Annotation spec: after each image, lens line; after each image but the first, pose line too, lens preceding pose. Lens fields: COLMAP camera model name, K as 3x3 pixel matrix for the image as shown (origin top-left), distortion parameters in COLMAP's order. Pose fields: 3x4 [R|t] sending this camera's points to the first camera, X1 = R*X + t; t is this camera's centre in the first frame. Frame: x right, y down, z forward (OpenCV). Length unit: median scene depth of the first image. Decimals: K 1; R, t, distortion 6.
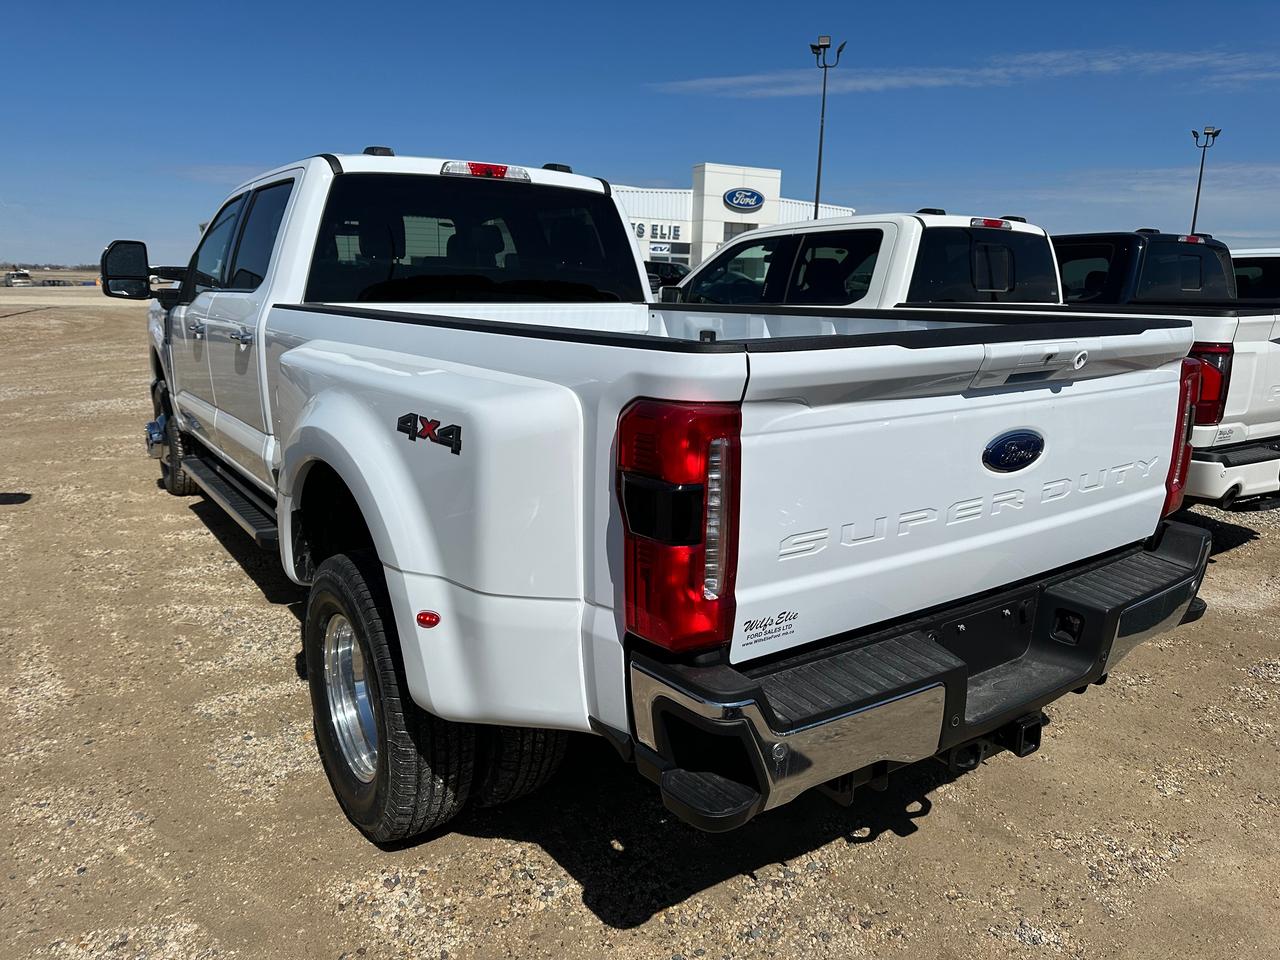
lens RADIAL K [[898.6, 0, 640.0], [0, 898.6, 480.0], [0, 0, 1]] dist [0.071342, -0.000582]
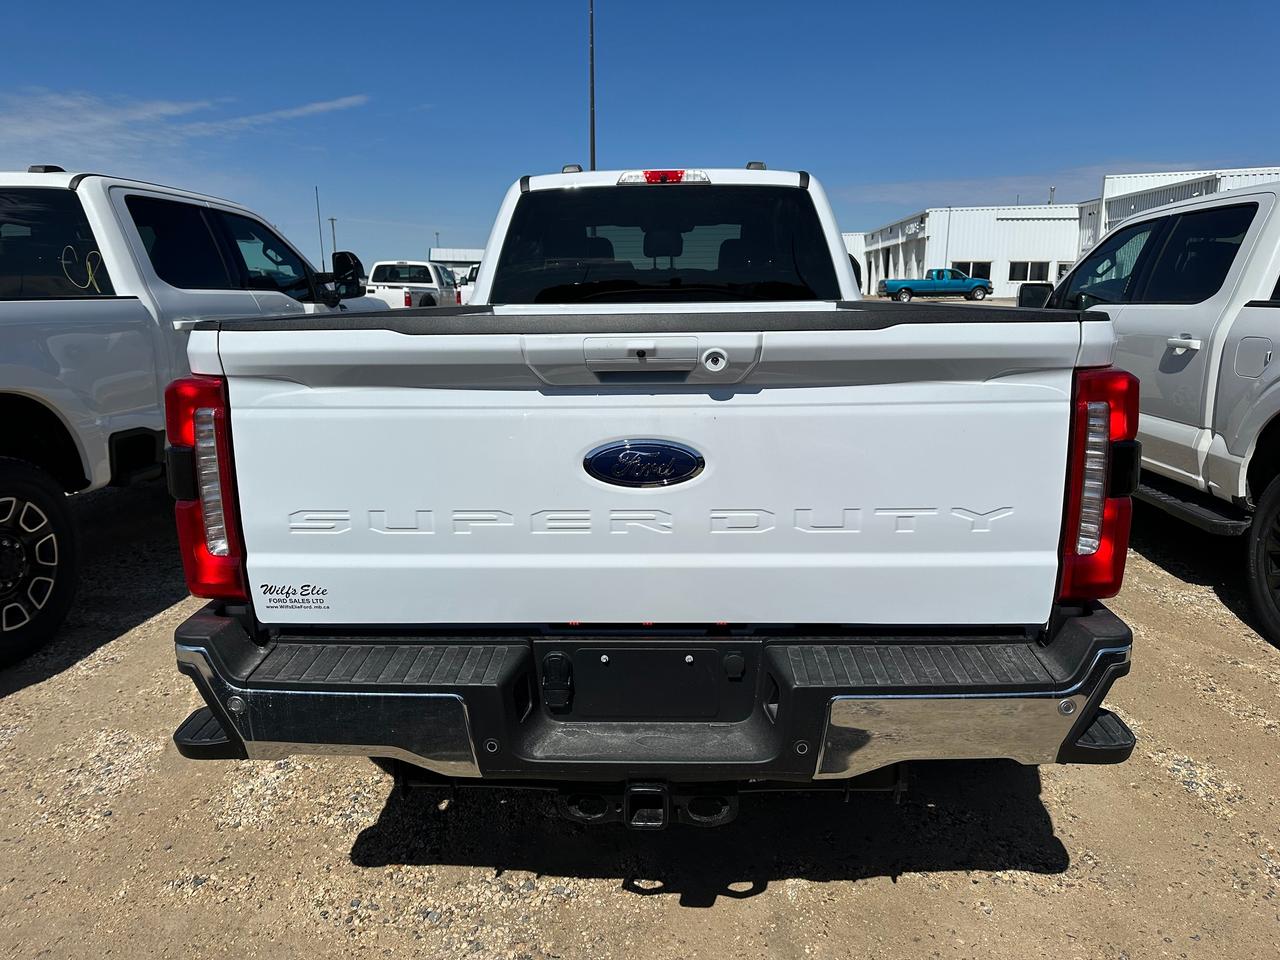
lens RADIAL K [[903.0, 0, 640.0], [0, 903.0, 480.0], [0, 0, 1]] dist [-0.008369, -0.002689]
pose [[0.795549, 0.111649, -0.595513, 0.511205], [-0.118836, 0.992538, 0.027331, -0.022590], [0.594121, 0.049026, 0.802880, 0.186251]]
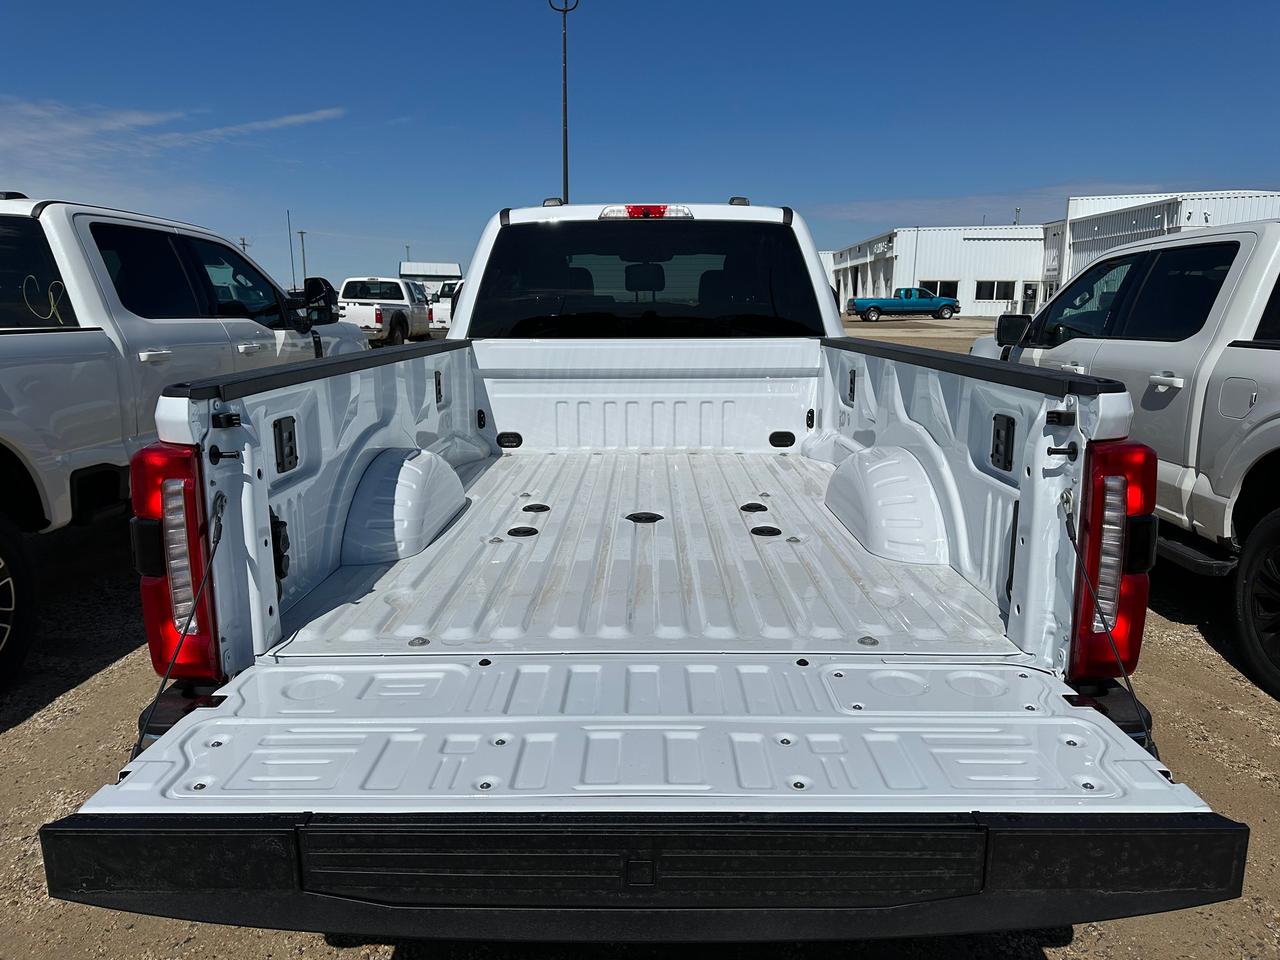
lens RADIAL K [[898.7, 0, 634.1], [0, 898.7, 478.8], [0, 0, 1]] dist [0.005700, -0.018225]
pose [[0.811234, 0.103281, -0.575529, 0.480244], [-0.120372, 0.992693, 0.008472, -0.052492], [0.572198, 0.062405, 0.817738, 0.196947]]
